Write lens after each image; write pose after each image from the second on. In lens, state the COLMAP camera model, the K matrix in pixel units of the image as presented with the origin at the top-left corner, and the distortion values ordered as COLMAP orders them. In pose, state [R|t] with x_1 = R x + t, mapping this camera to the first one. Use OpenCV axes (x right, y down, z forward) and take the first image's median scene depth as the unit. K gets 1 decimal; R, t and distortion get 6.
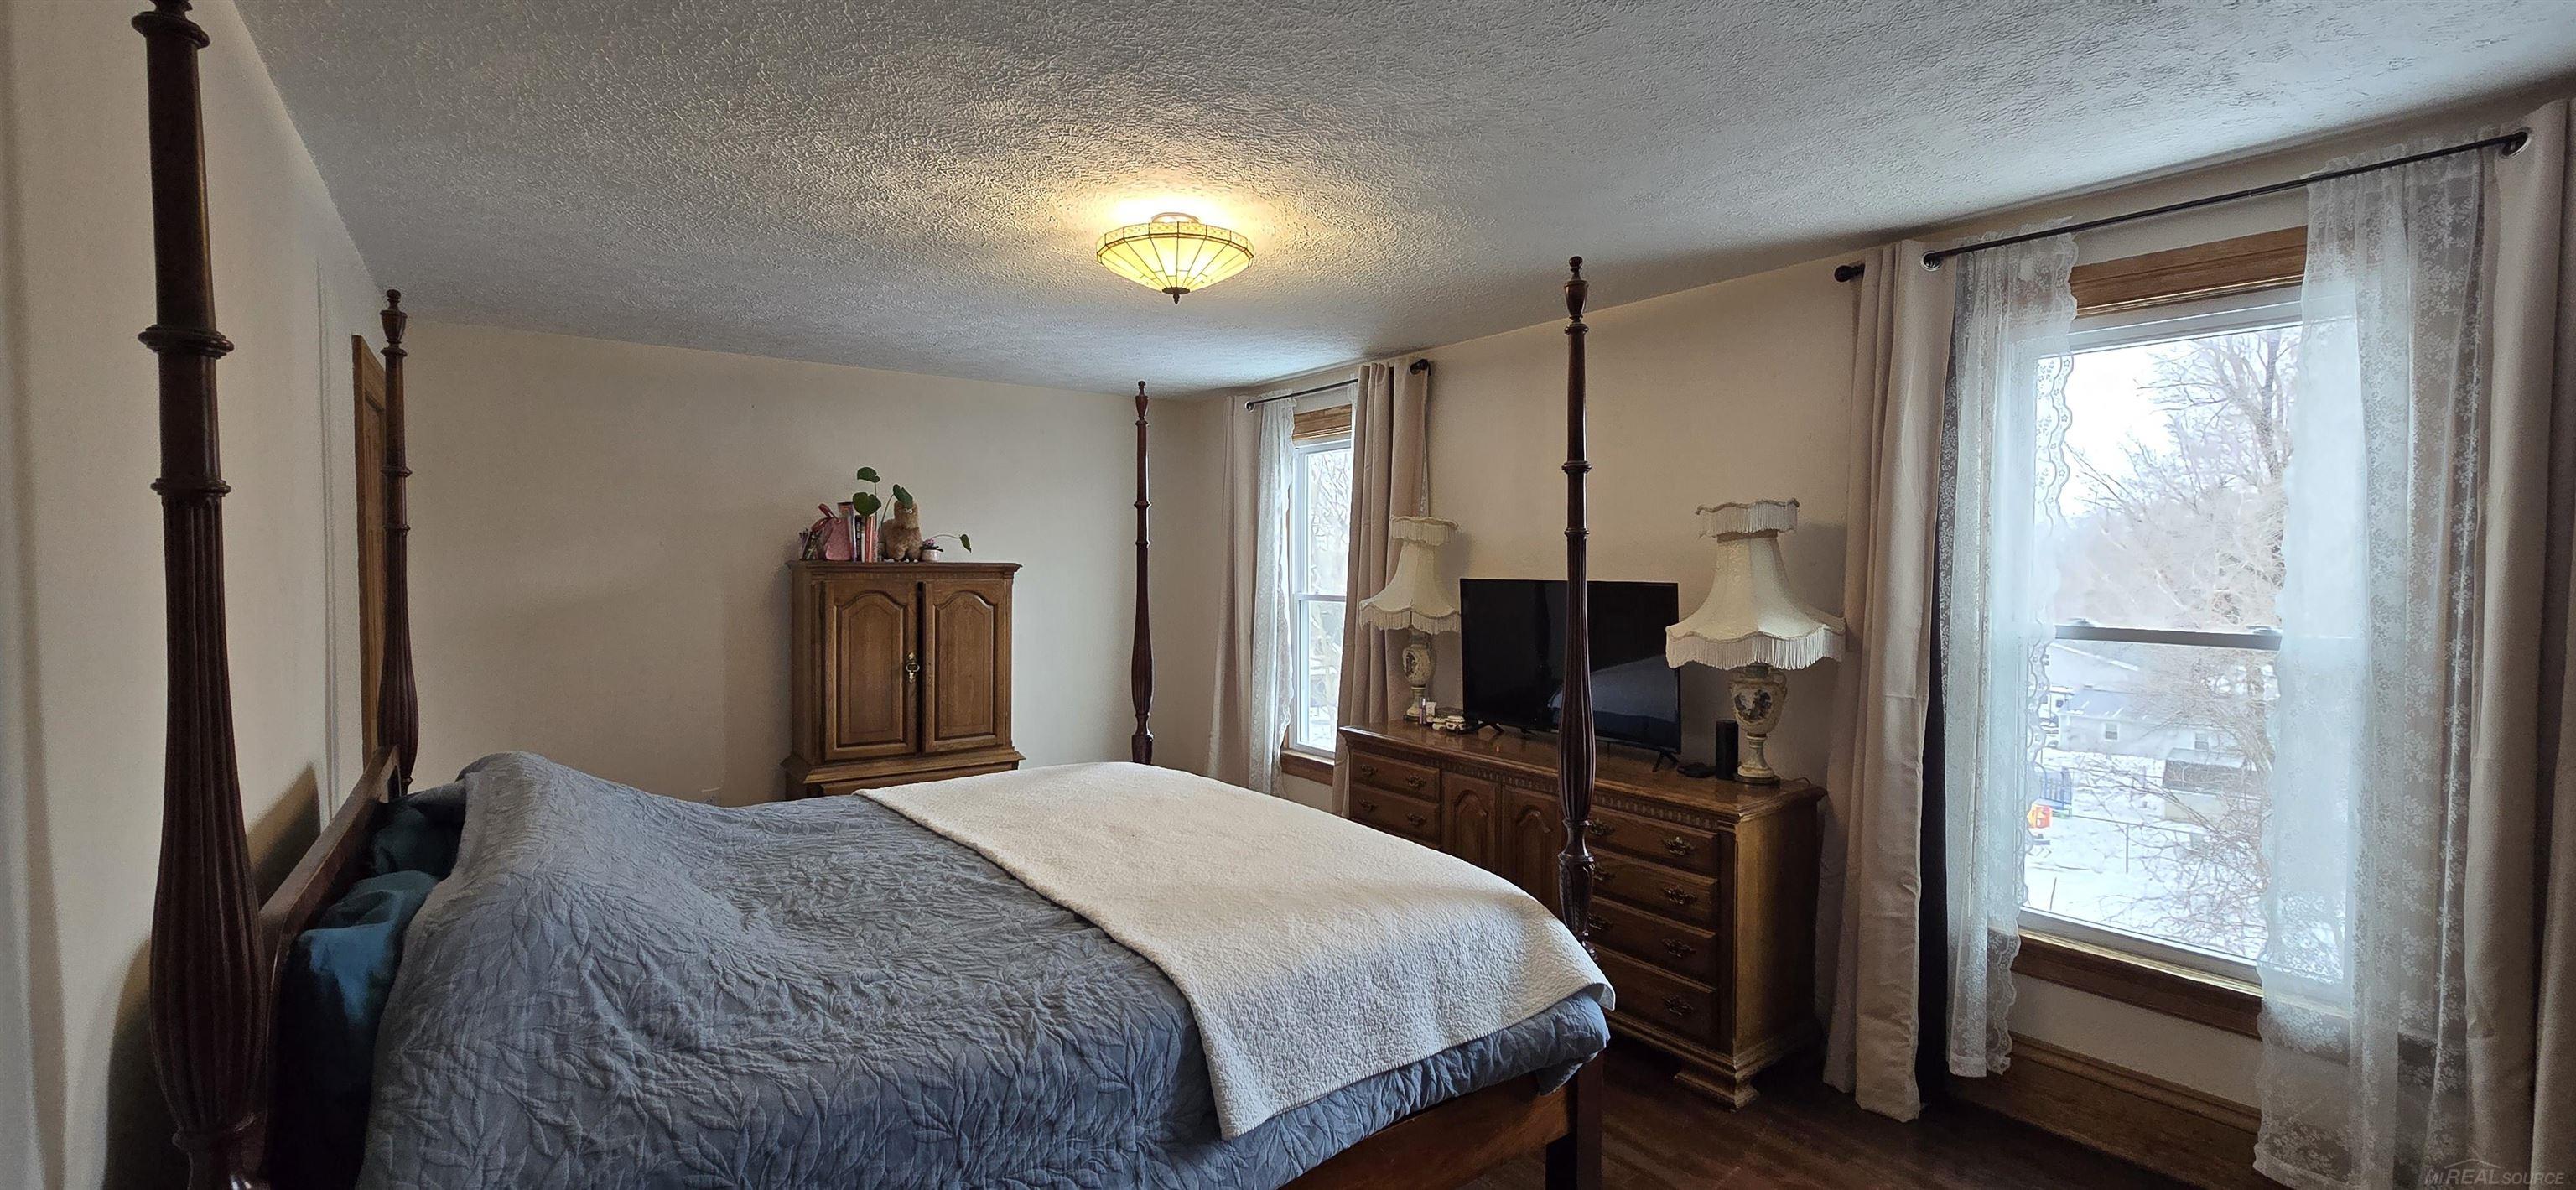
lens RADIAL K [[1103.8, 0, 1288.0], [0, 1103.8, 595.0], [0, 0, 1]] dist [-0.017660, 0.000127]
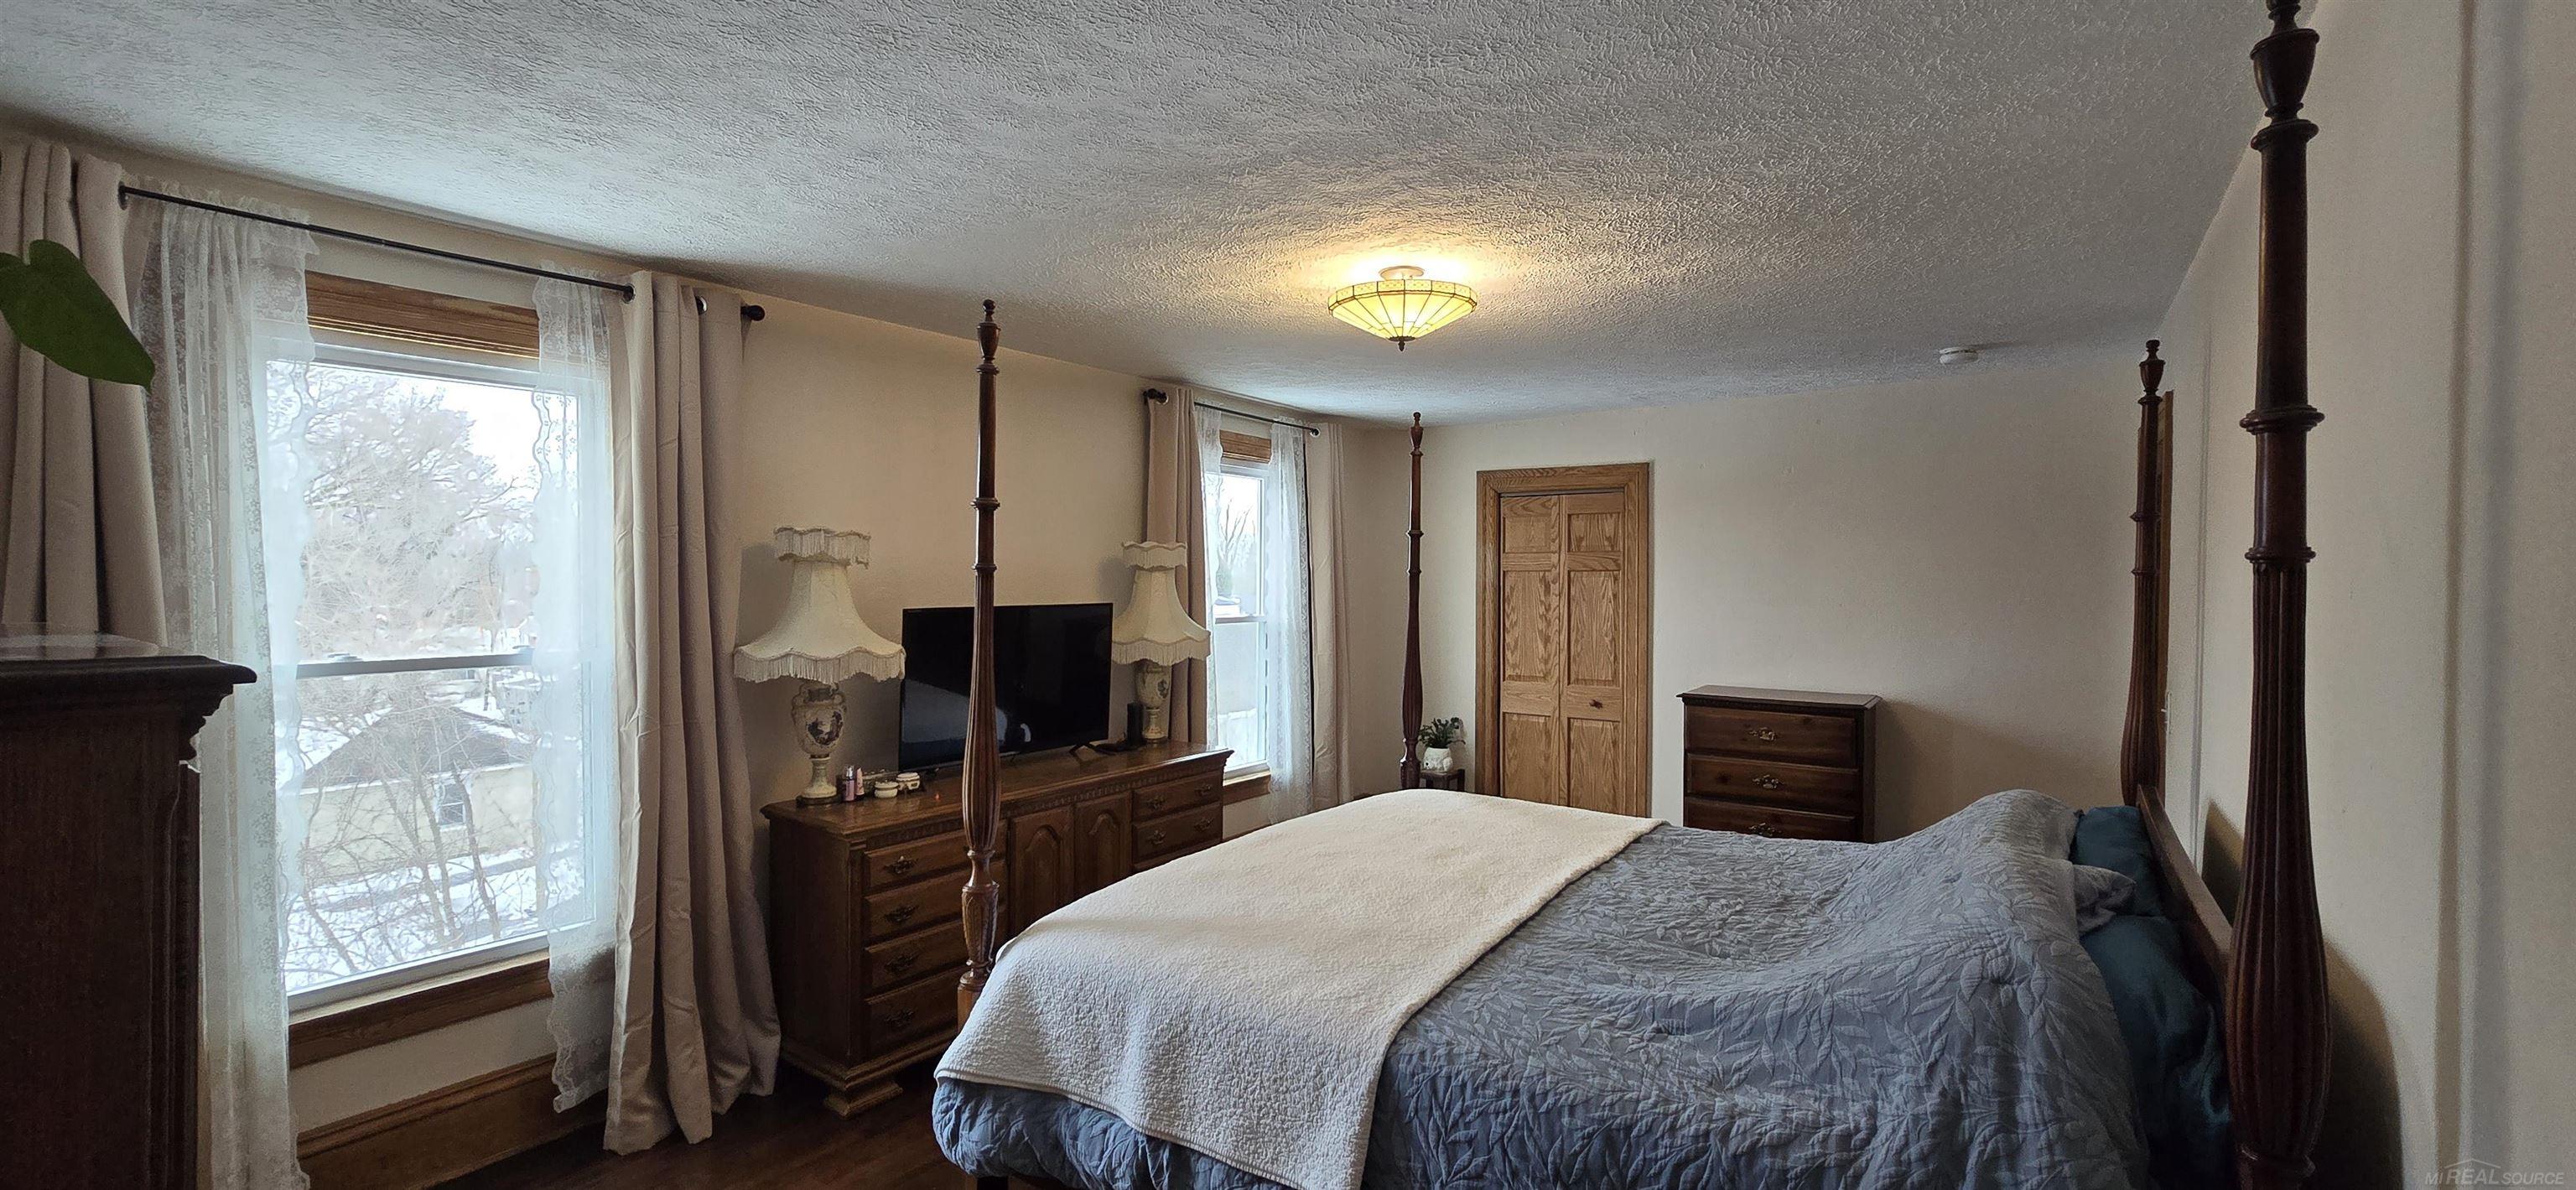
lens RADIAL K [[1040.7, 0, 1280.8], [0, 1040.7, 592.1], [0, 0, 1]] dist [0.000031, 0.000022]
pose [[-0.329922, -0.016069, 0.943872, -0.645552], [0.042737, 0.998576, 0.031939, -0.040273], [-0.943040, 0.050875, -0.328765, 0.920633]]
